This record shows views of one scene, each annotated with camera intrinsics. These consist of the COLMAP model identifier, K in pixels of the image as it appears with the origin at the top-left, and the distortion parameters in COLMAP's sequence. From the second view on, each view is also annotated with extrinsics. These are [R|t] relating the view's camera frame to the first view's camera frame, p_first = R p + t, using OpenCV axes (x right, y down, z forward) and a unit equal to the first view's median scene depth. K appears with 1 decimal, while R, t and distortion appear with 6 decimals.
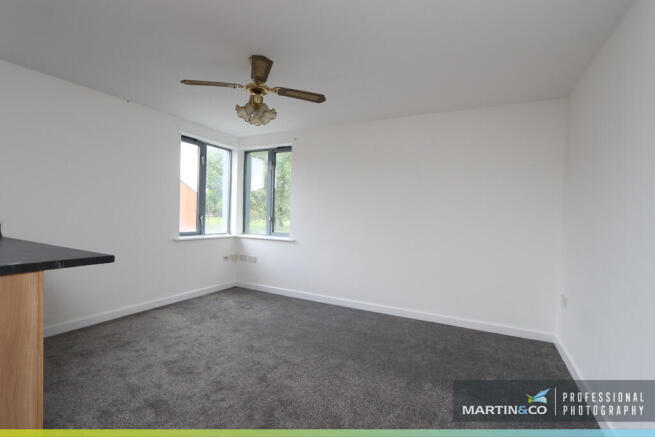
lens RADIAL K [[304.1, 0, 327.5], [0, 304.1, 218.5], [0, 0, 1]] dist [-0.025168, 0.000080]
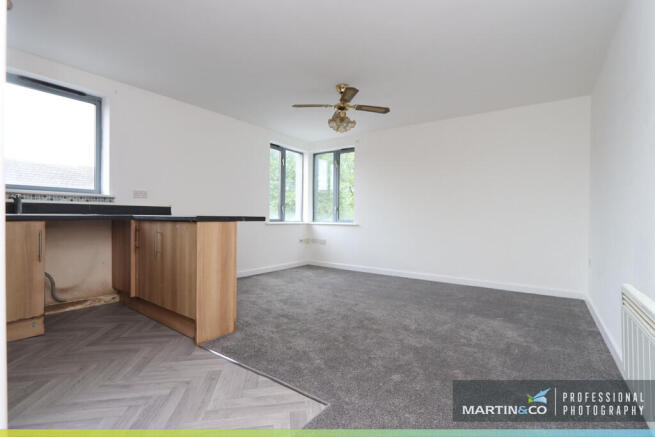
lens RADIAL K [[304.1, 0, 327.5], [0, 304.1, 218.5], [0, 0, 1]] dist [-0.025168, 0.000080]
pose [[0.989523, -0.017432, -0.143318, -0.066676], [0.015948, 0.999807, -0.011498, 0.073705], [0.143491, 0.009092, 0.989610, -0.273193]]
